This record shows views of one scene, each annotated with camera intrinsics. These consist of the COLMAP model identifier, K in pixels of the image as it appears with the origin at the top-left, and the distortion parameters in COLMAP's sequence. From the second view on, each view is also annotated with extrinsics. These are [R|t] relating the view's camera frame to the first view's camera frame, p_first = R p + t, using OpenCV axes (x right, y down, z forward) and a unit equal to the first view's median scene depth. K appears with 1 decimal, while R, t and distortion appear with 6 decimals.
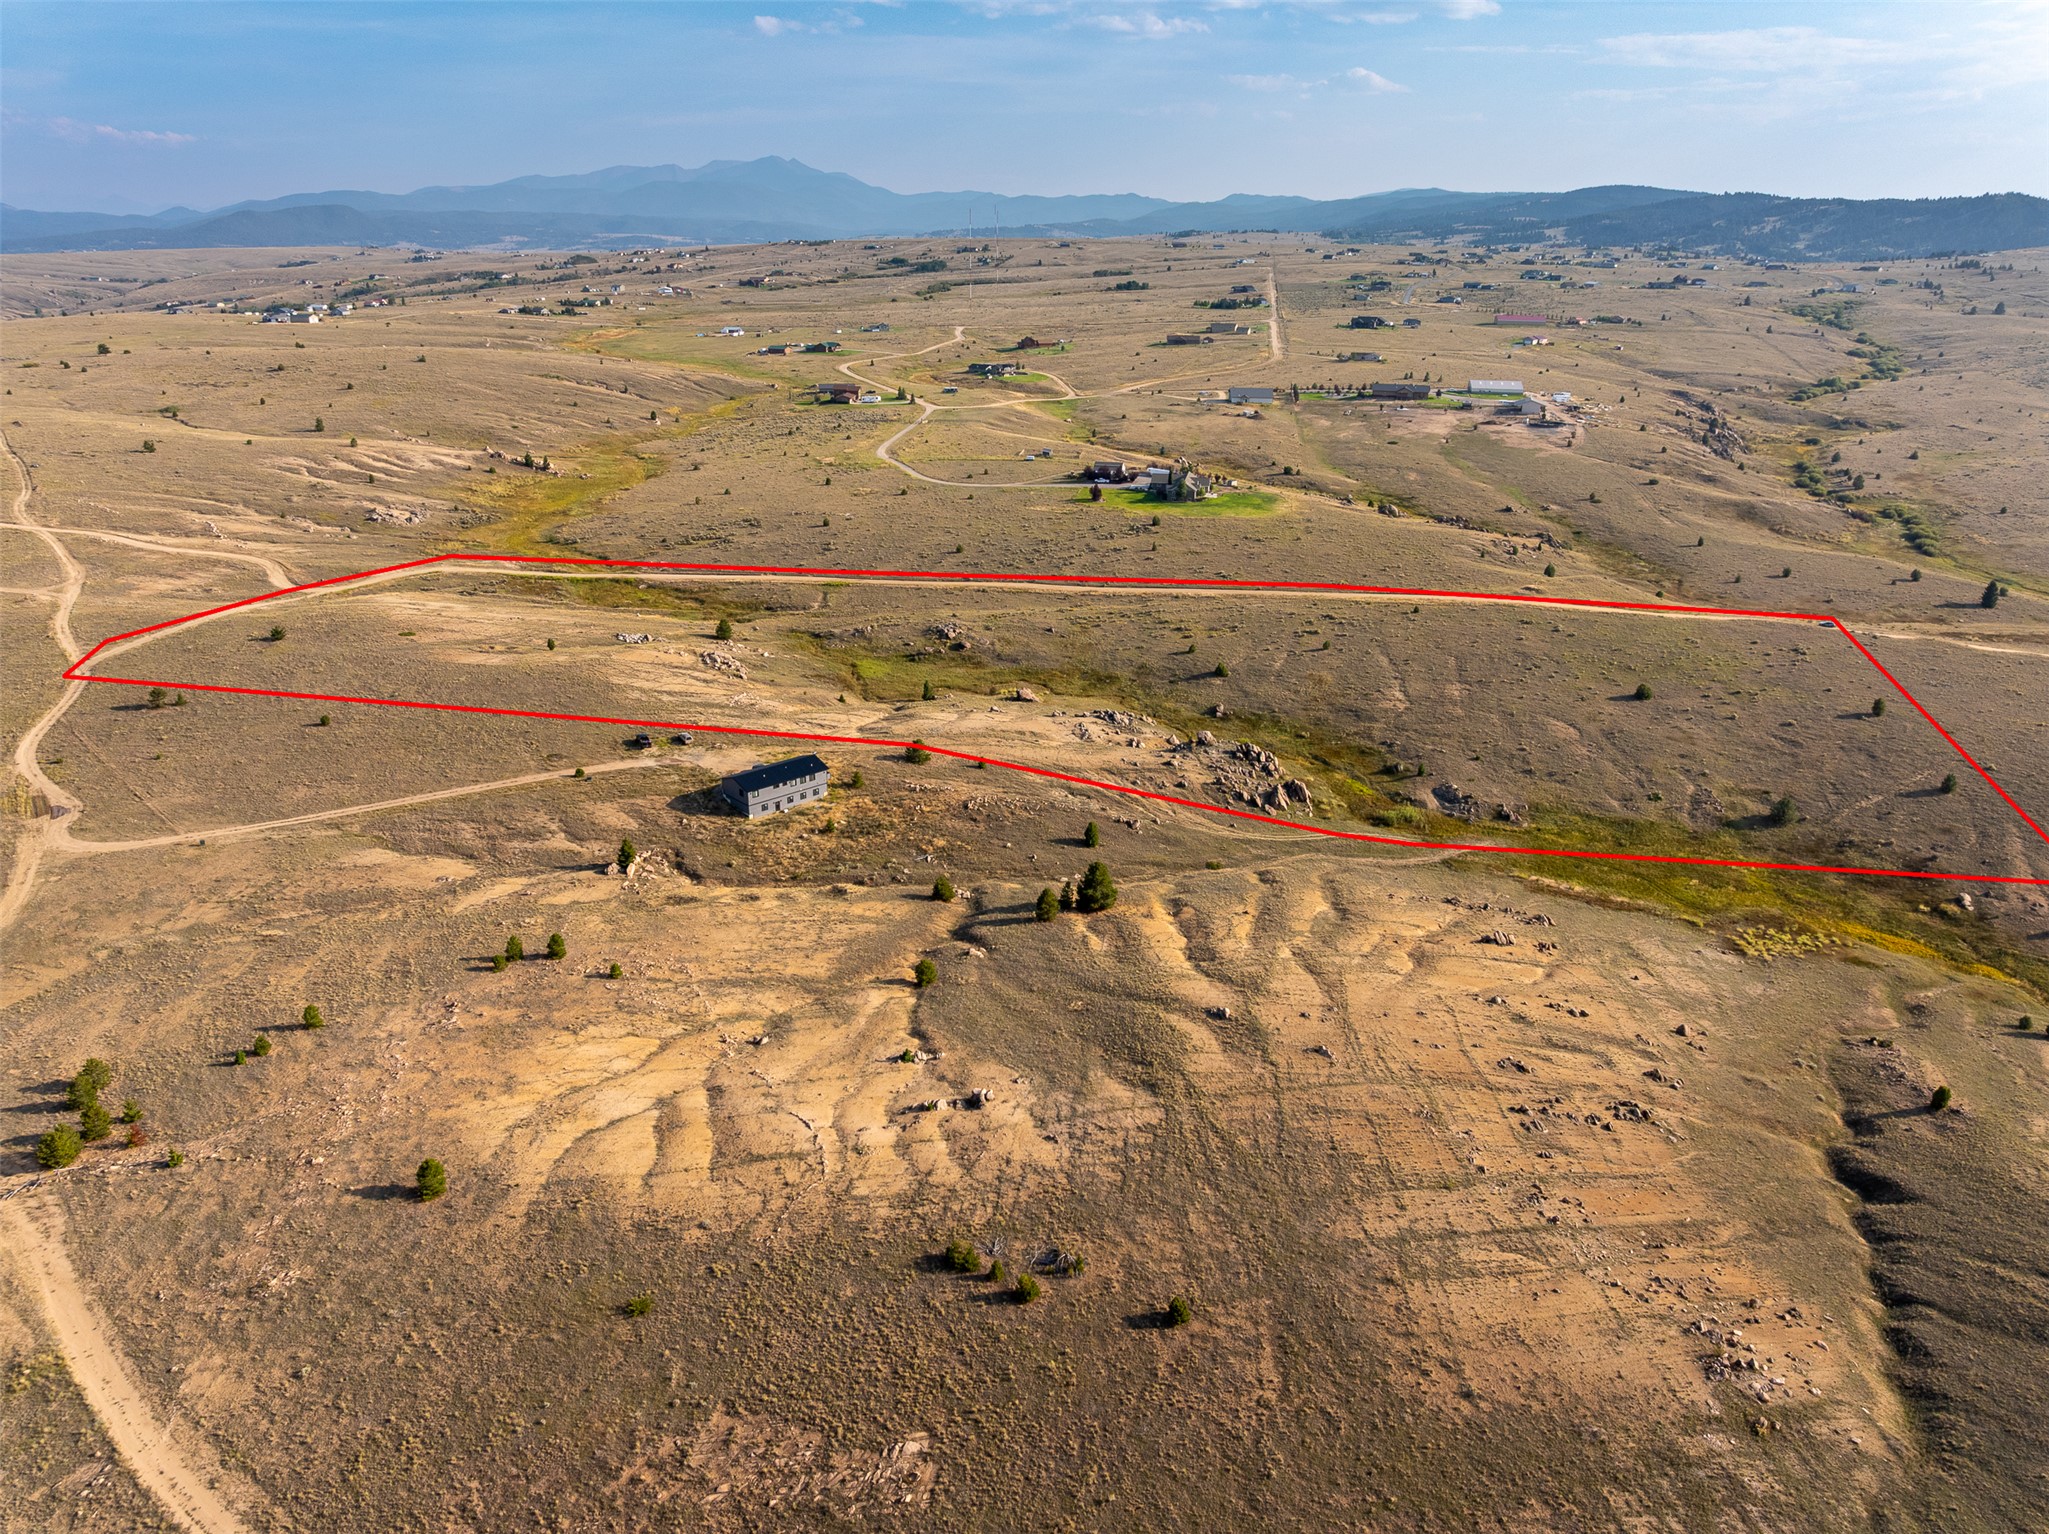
lens RADIAL K [[1443.8, 0, 1035.8], [0, 1443.8, 765.4], [0, 0, 1]] dist [-0.044351, 0.012185]
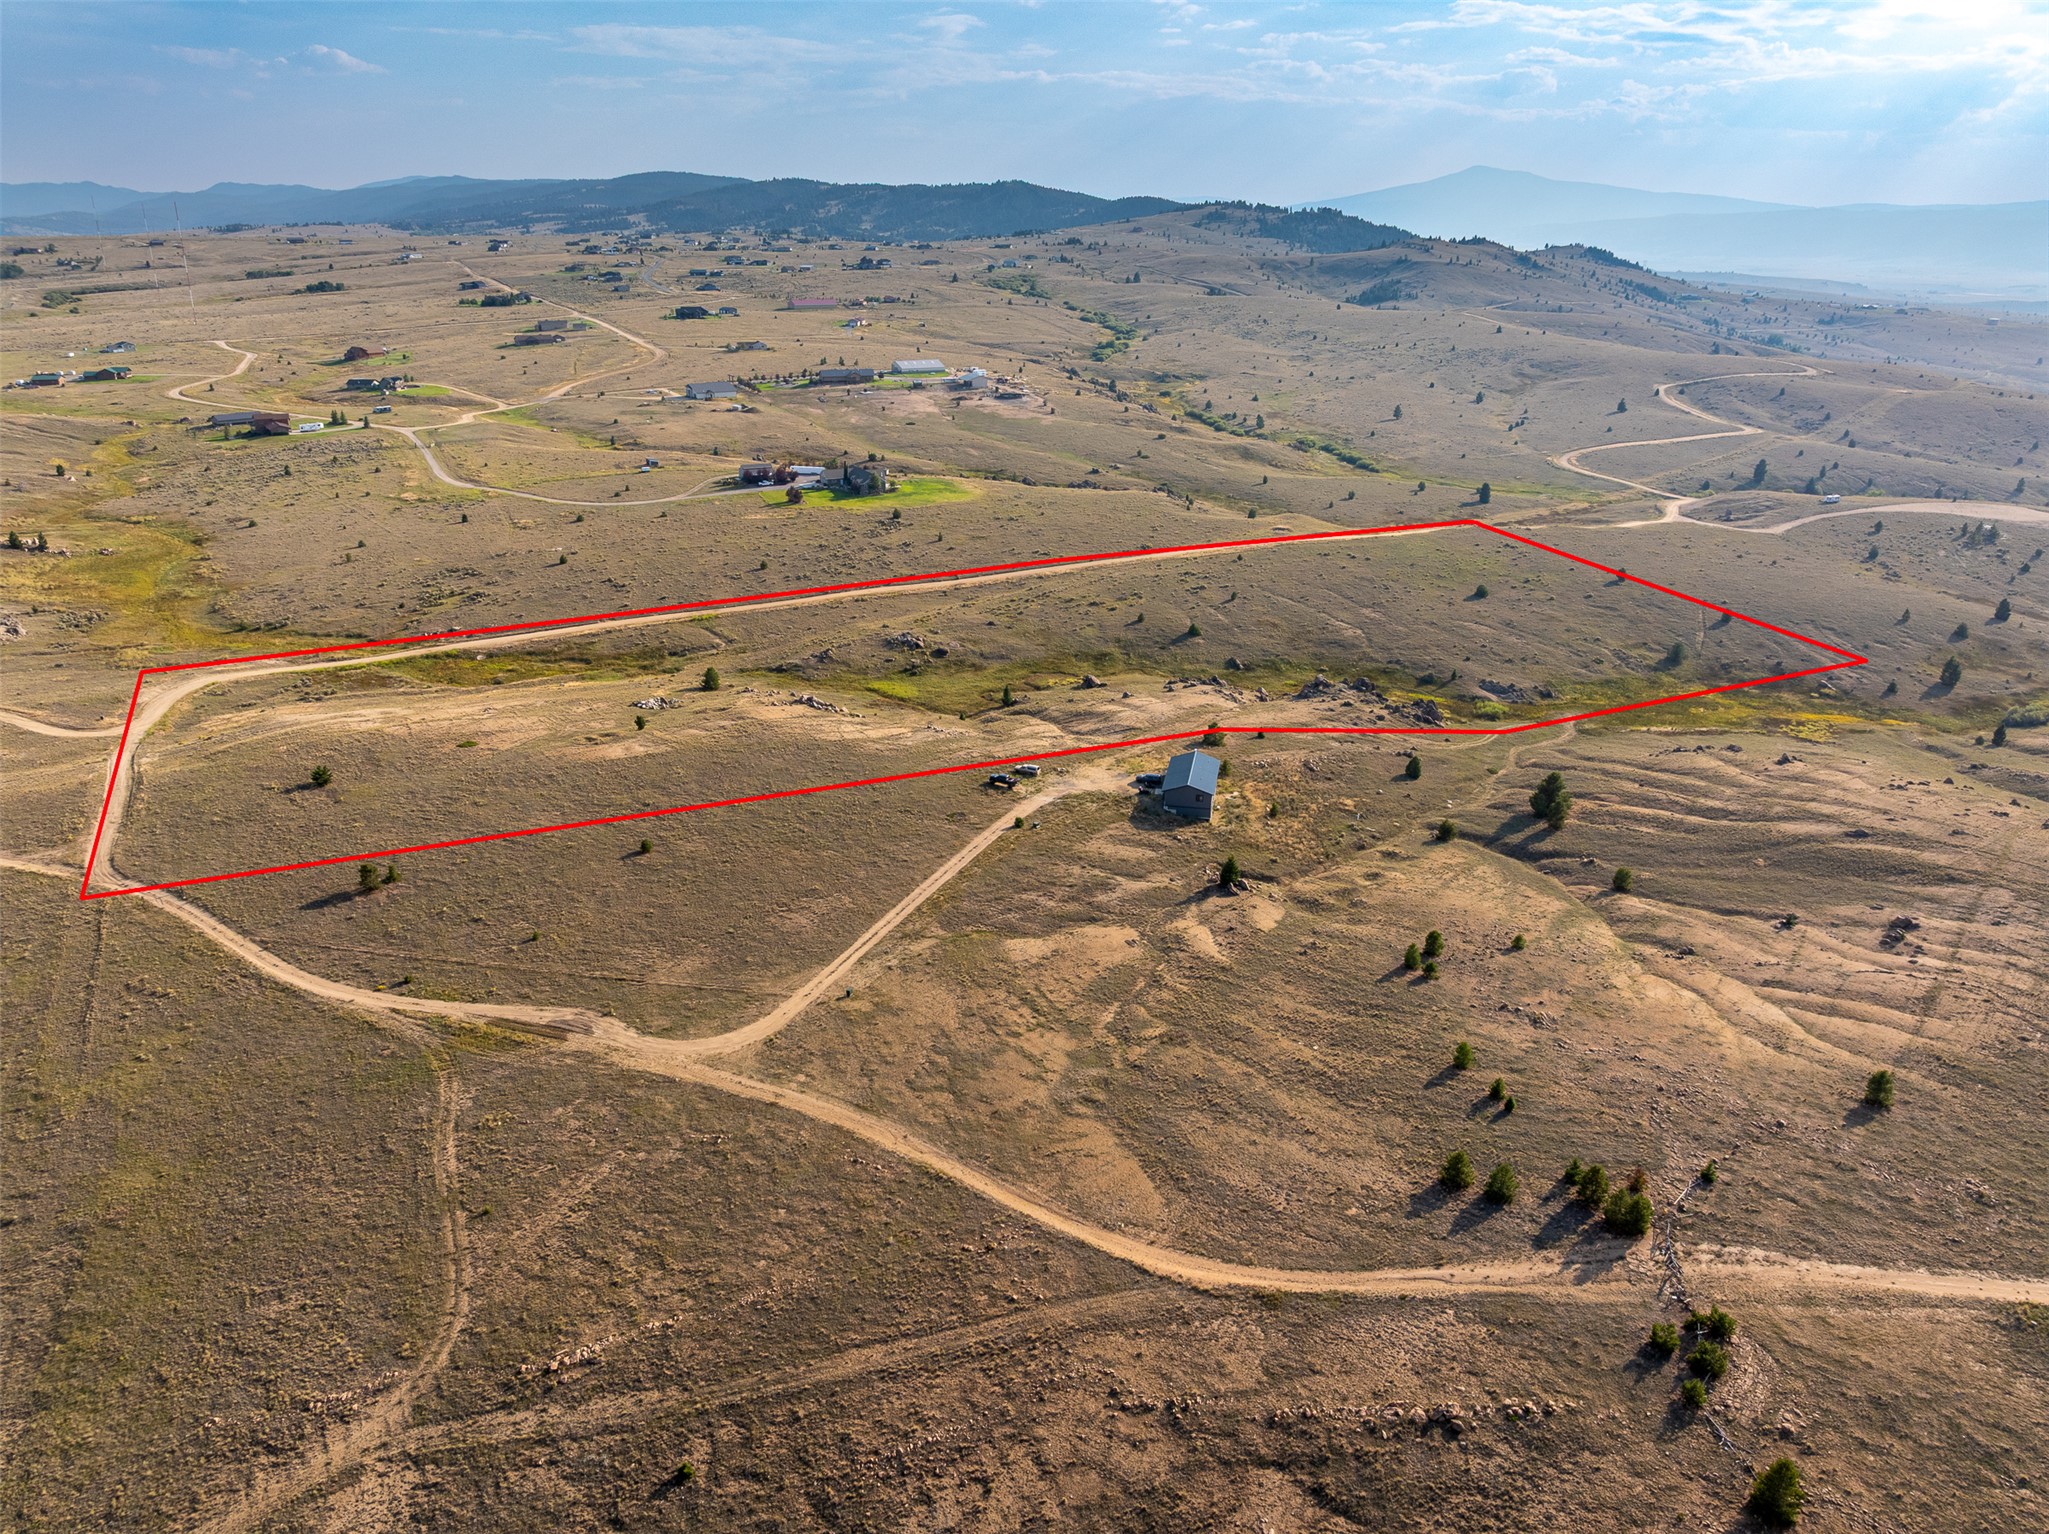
lens RADIAL K [[1443.8, 0, 1035.8], [0, 1443.8, 765.4], [0, 0, 1]] dist [-0.044351, 0.012185]
pose [[0.804520, -0.210642, 0.555318, -0.063486], [0.206040, 0.975915, 0.071680, -0.007366], [-0.557041, 0.056750, 0.828543, 0.017813]]
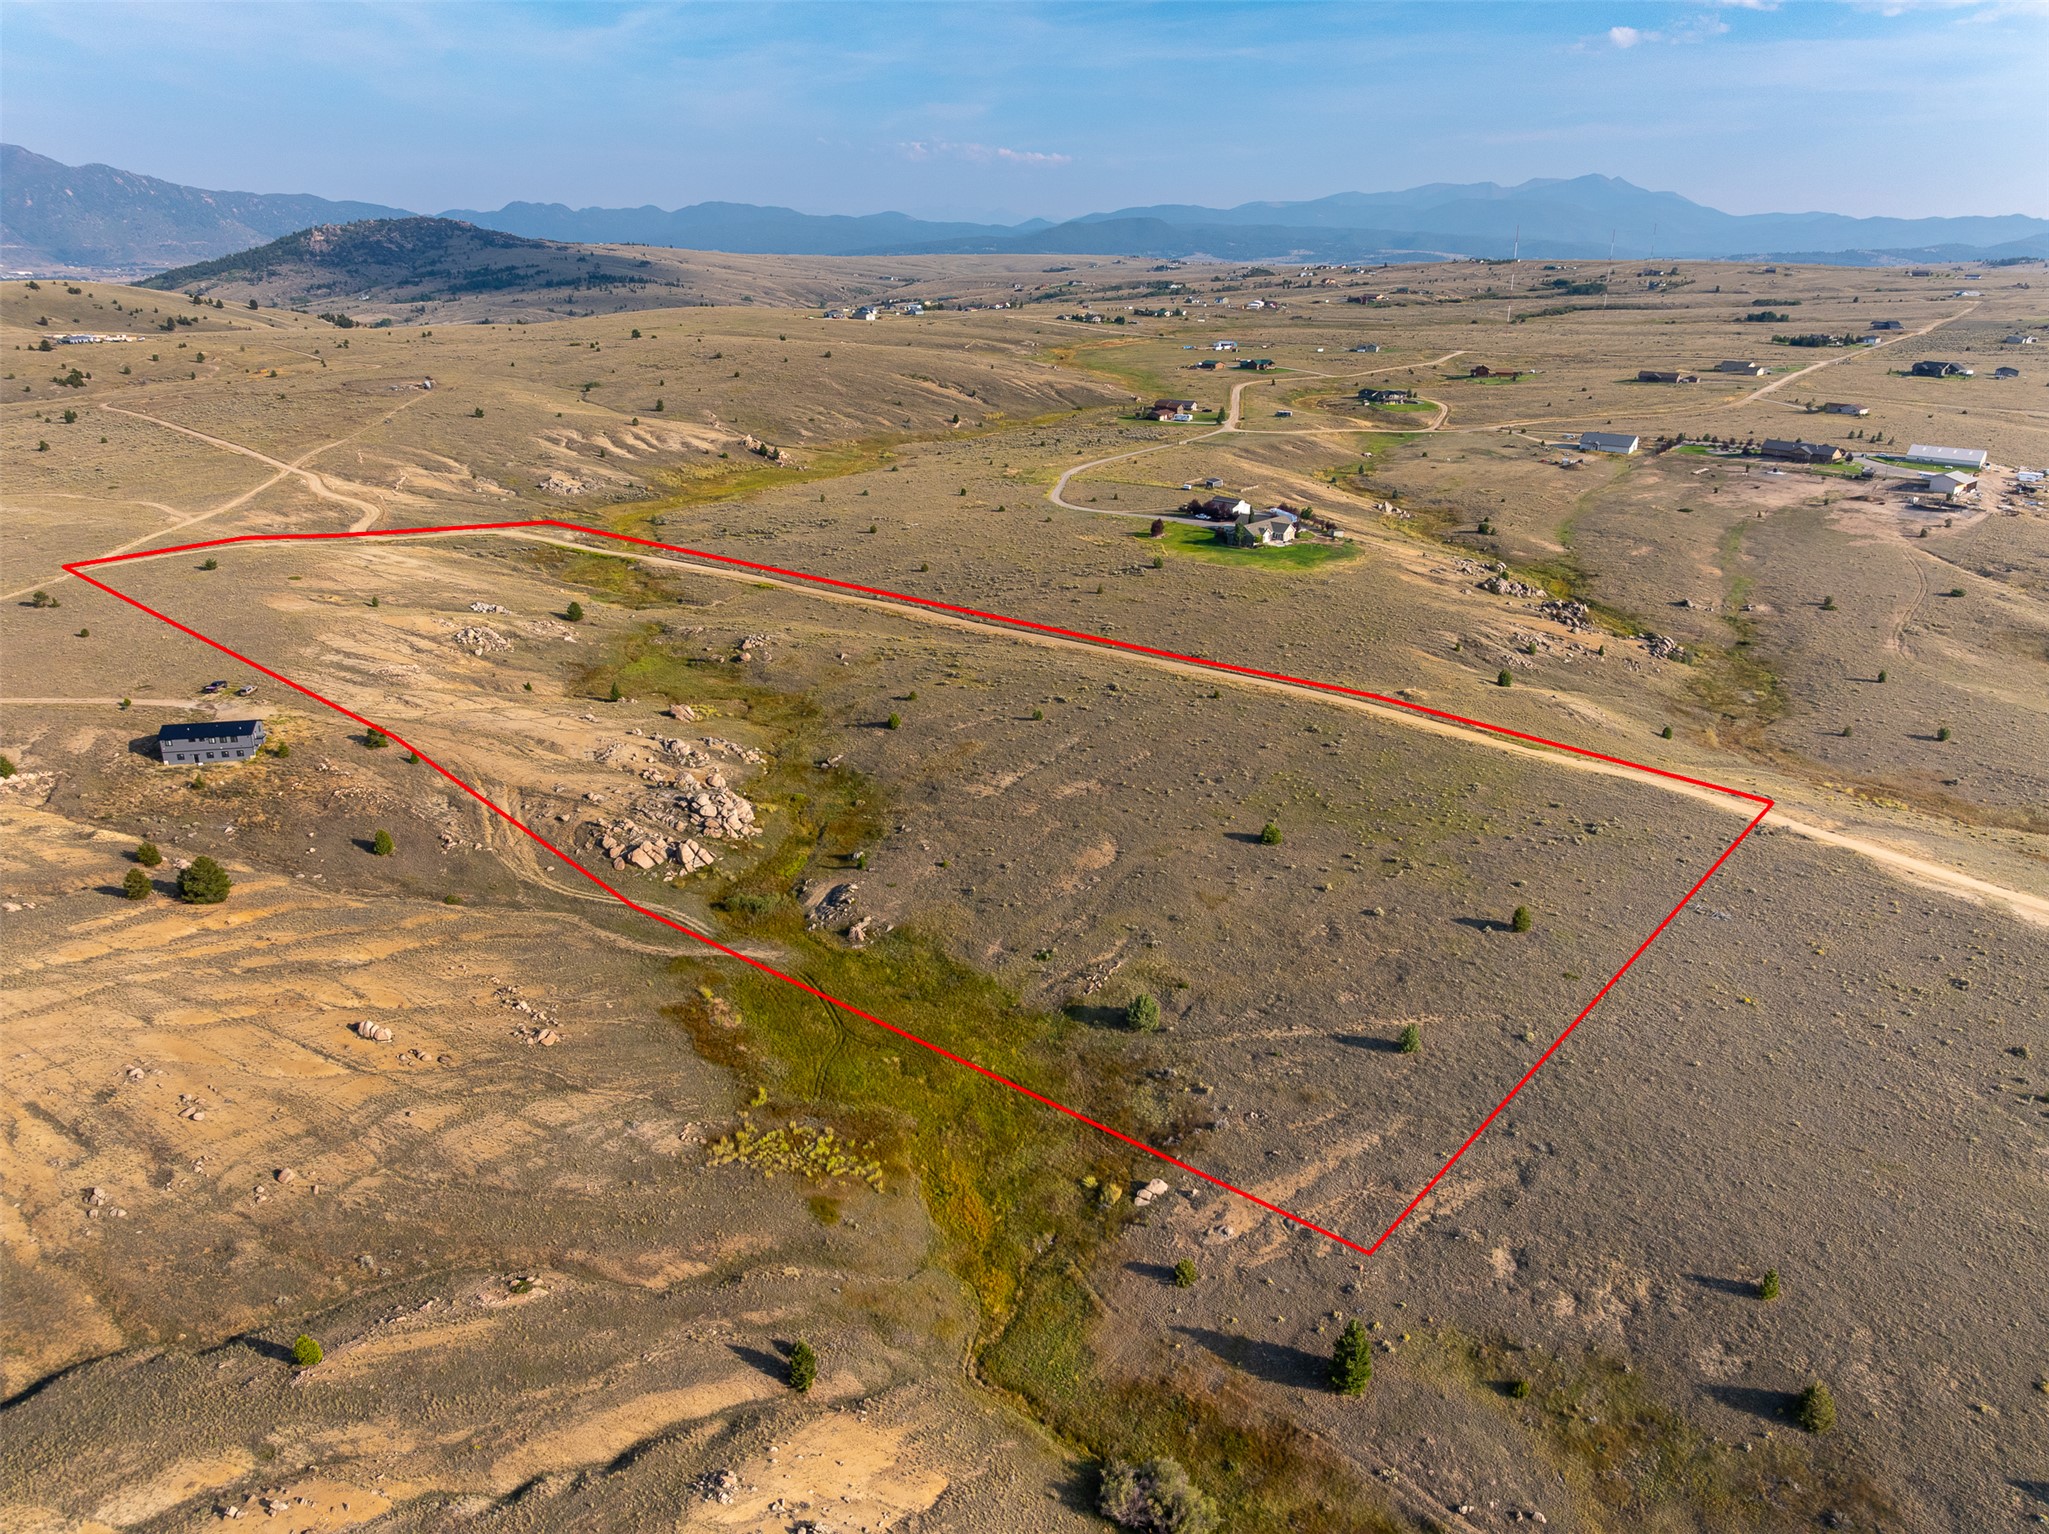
lens RADIAL K [[1443.8, 0, 1035.8], [0, 1443.8, 765.4], [0, 0, 1]] dist [-0.044351, 0.012185]
pose [[0.862309, 0.176102, -0.474776, 0.068416], [-0.181191, 0.982809, 0.035452, -0.009327], [0.472857, 0.055454, 0.879393, 0.026131]]
